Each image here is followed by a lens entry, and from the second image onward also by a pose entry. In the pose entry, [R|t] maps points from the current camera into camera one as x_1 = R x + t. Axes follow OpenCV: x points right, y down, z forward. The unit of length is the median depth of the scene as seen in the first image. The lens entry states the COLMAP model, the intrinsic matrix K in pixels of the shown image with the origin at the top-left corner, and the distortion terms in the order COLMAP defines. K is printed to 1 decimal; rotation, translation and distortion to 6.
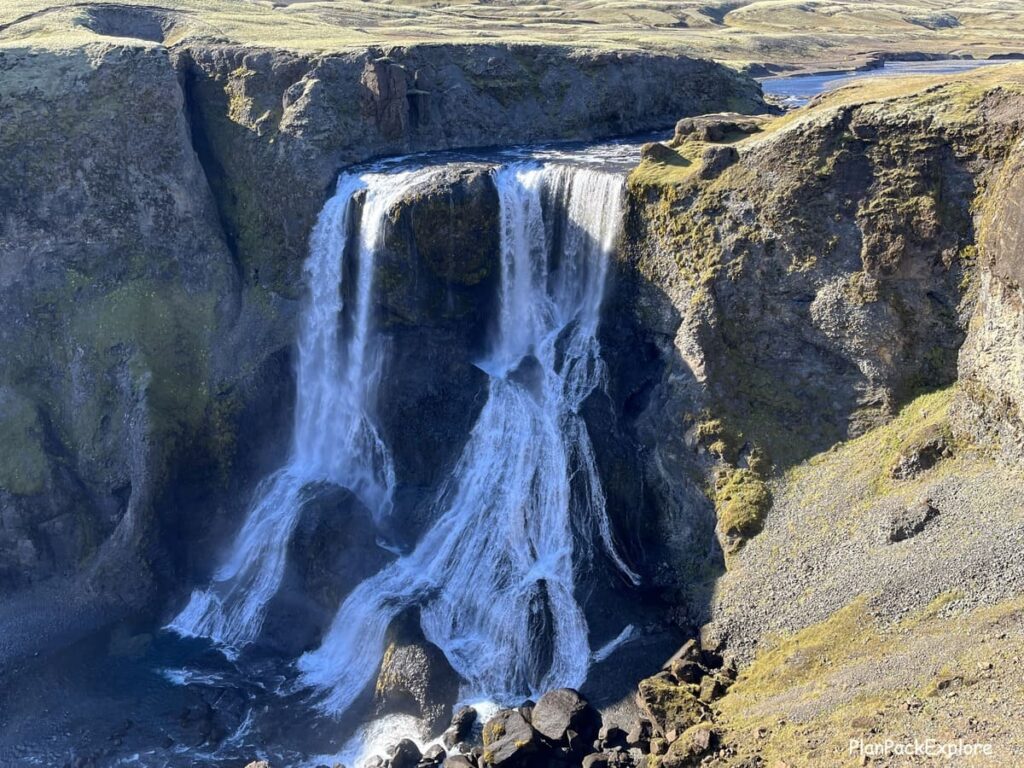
lens RADIAL K [[845.0, 0, 508.9], [0, 845.0, 350.2], [0, 0, 1]] dist [0.047476, -0.065038]
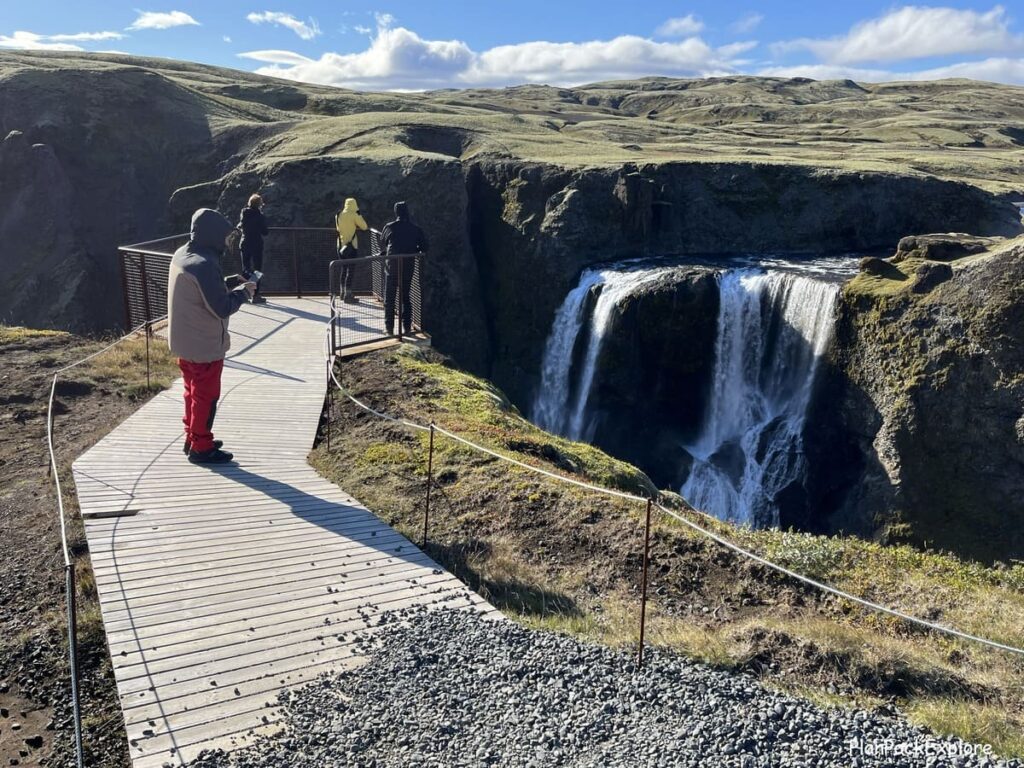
lens RADIAL K [[845.0, 0, 508.9], [0, 845.0, 350.2], [0, 0, 1]] dist [0.047476, -0.065038]
pose [[0.949523, 0.089110, -0.300776, 0.064291], [-0.124925, 0.986911, -0.101987, 0.033246], [0.287751, 0.134414, 0.948226, -0.114970]]
